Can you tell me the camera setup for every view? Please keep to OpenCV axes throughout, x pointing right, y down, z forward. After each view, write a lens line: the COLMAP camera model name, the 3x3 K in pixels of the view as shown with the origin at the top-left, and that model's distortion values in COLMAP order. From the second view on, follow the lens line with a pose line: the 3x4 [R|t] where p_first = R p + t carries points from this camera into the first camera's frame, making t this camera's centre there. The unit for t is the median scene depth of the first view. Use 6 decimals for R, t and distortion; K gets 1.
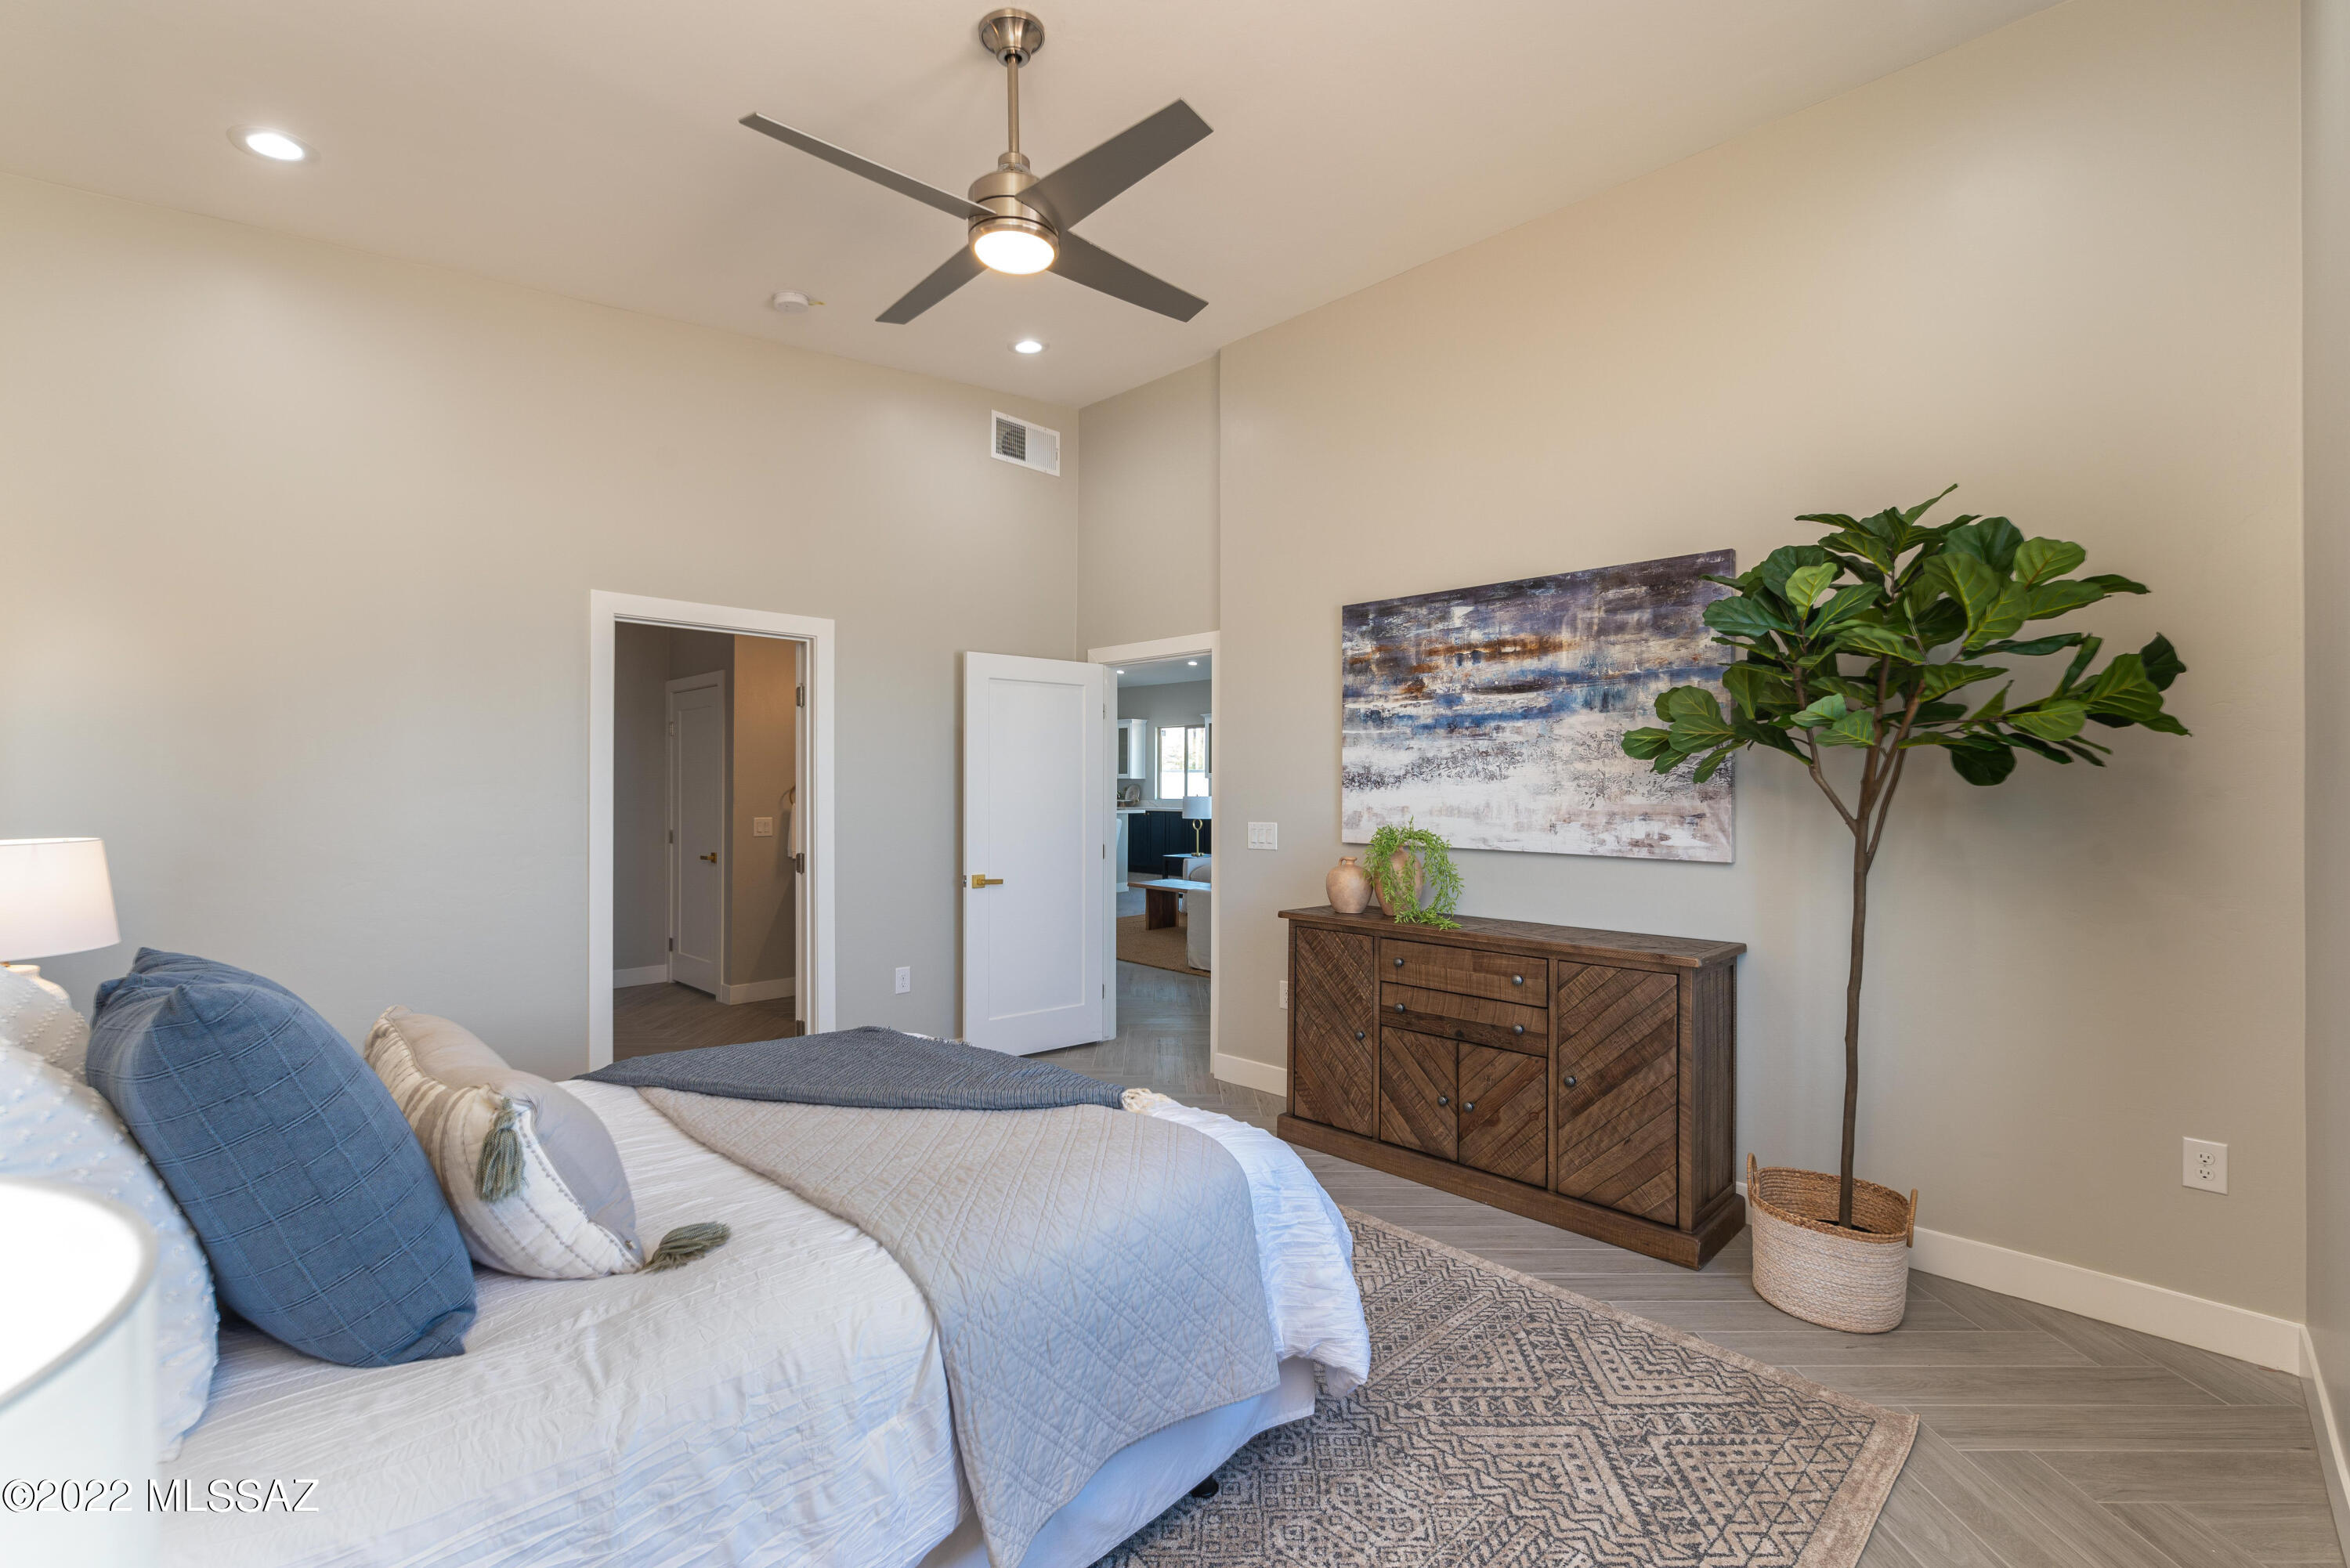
lens RADIAL K [[1014.1, 0, 1125.9], [0, 1014.1, 771.4], [0, 0, 1]] dist [0.027214, -0.000105]
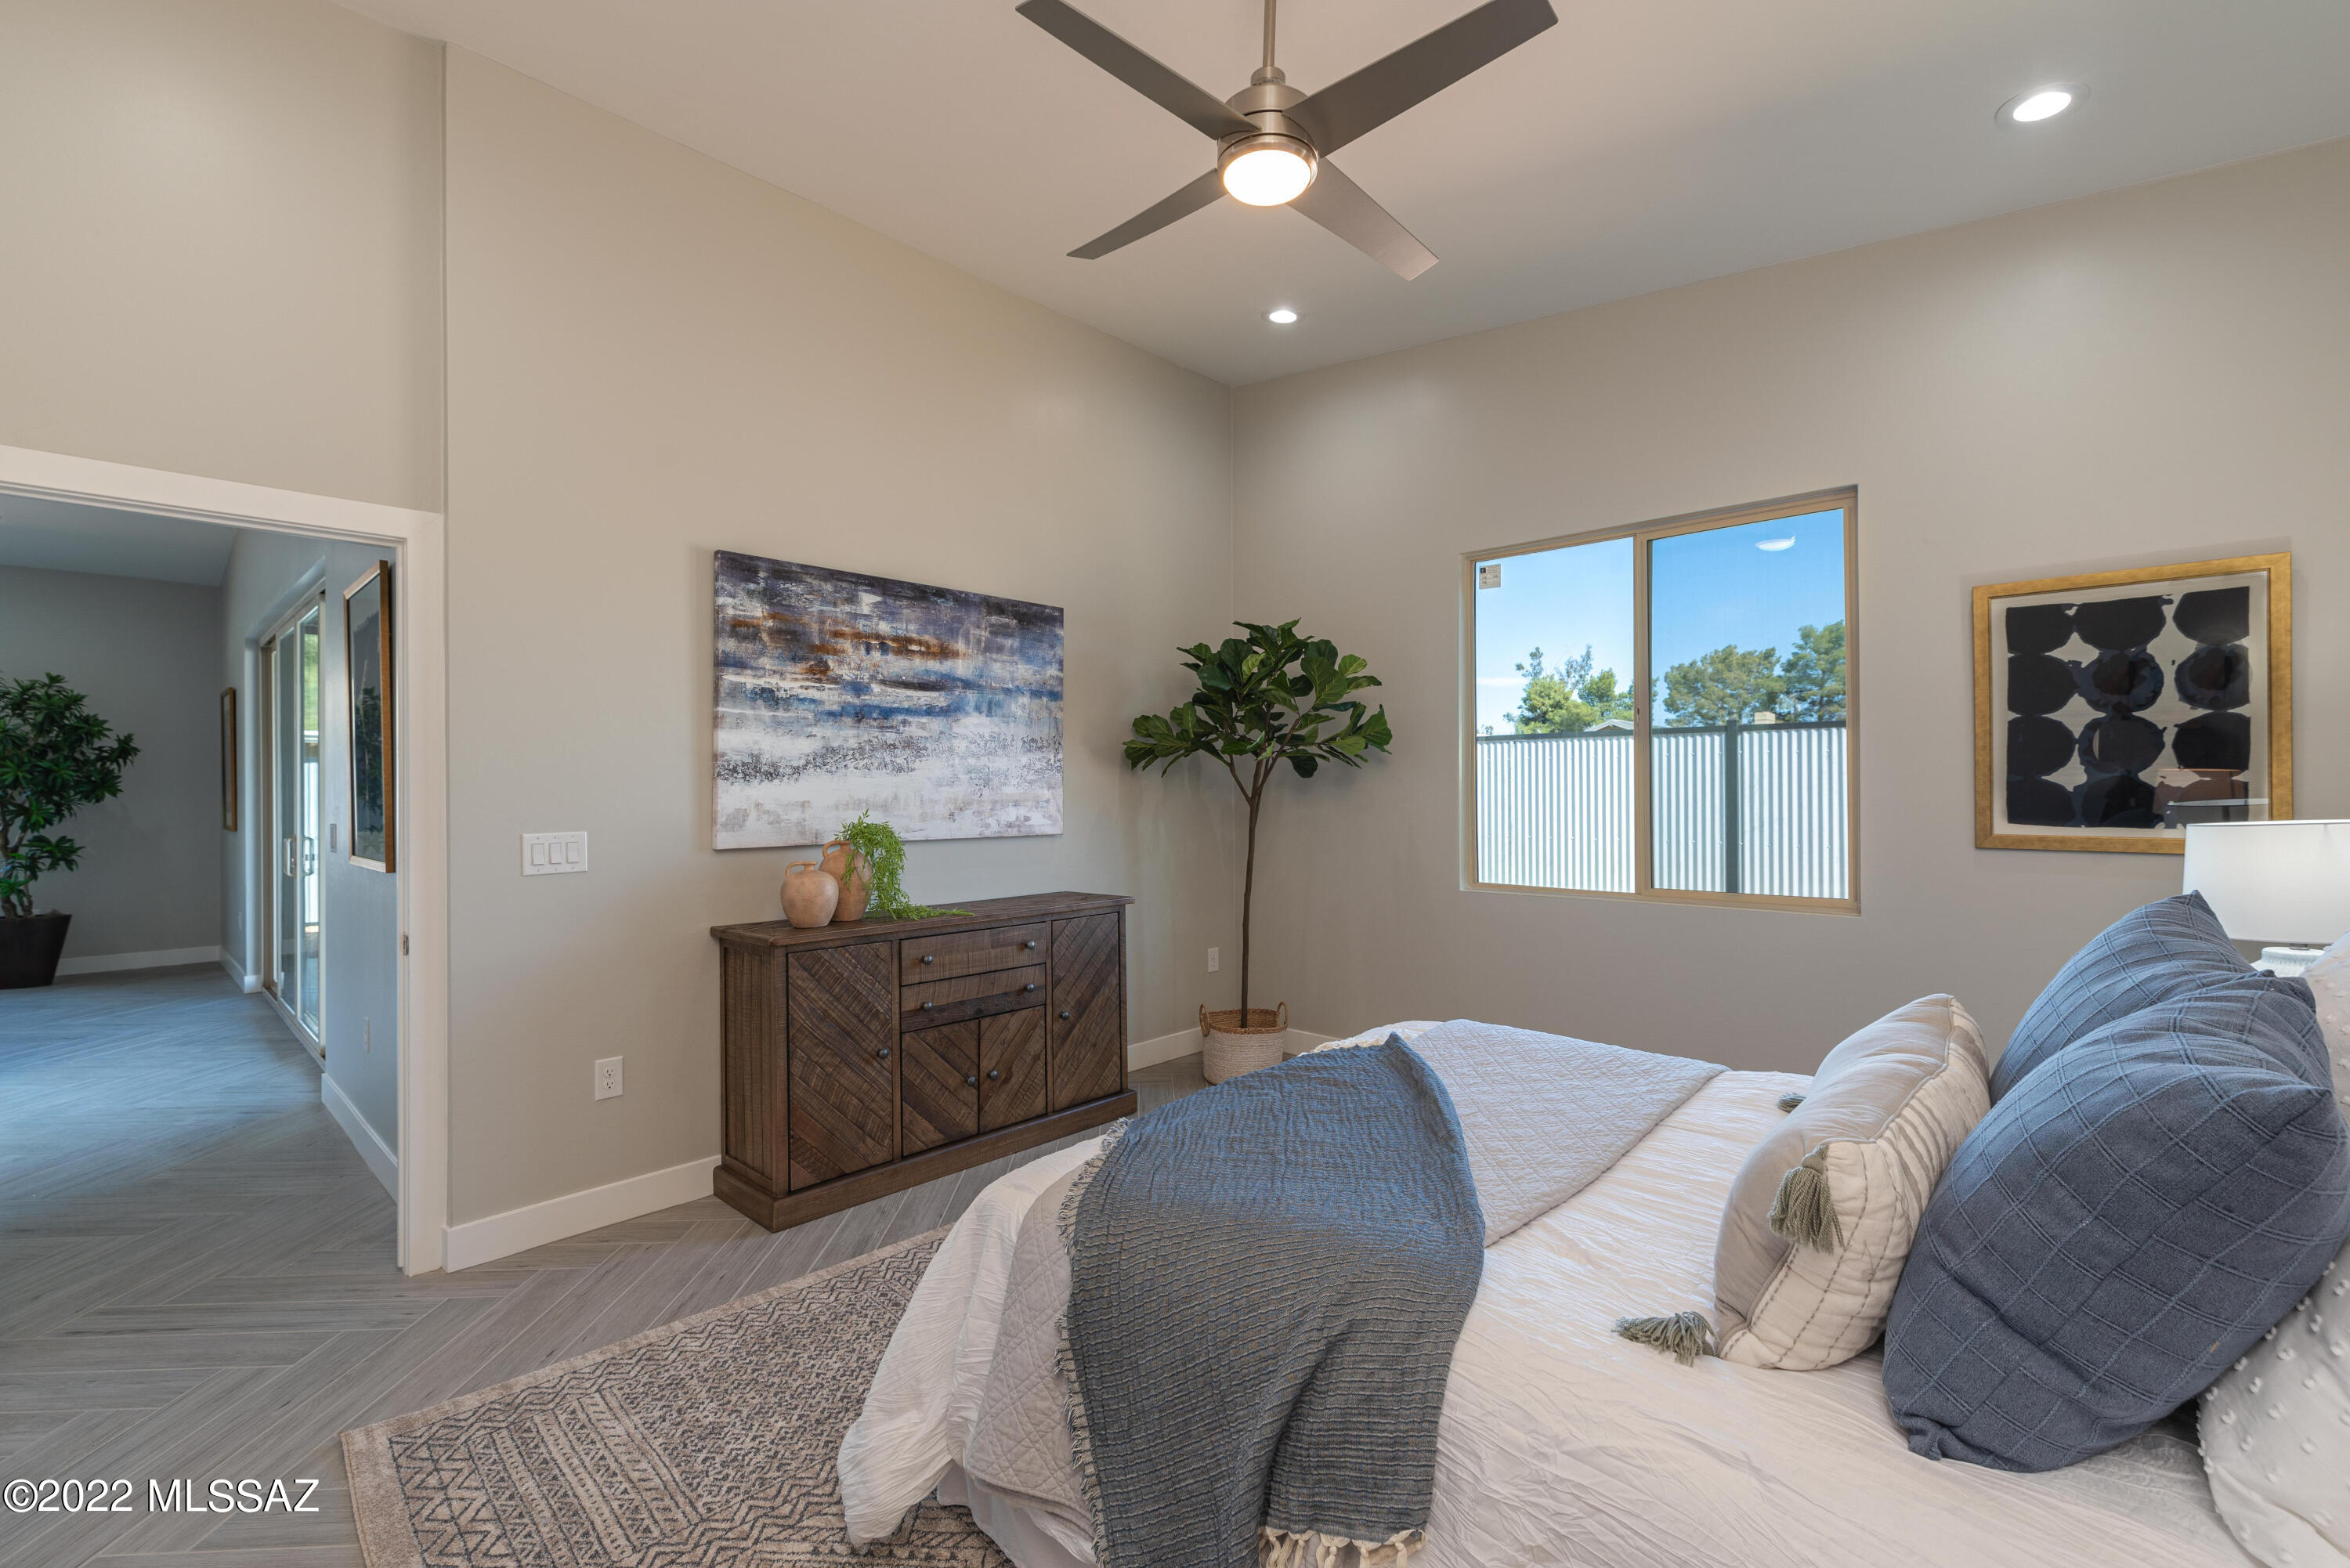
lens RADIAL K [[1014.1, 0, 1170.5], [0, 1014.1, 797.7], [0, 0, 1]] dist [0.027214, -0.000105]
pose [[-0.028204, 0.009492, 0.999557, -0.675740], [0.009404, 0.999913, -0.009231, 0.046301], [-0.999558, 0.009140, -0.028291, 0.773237]]
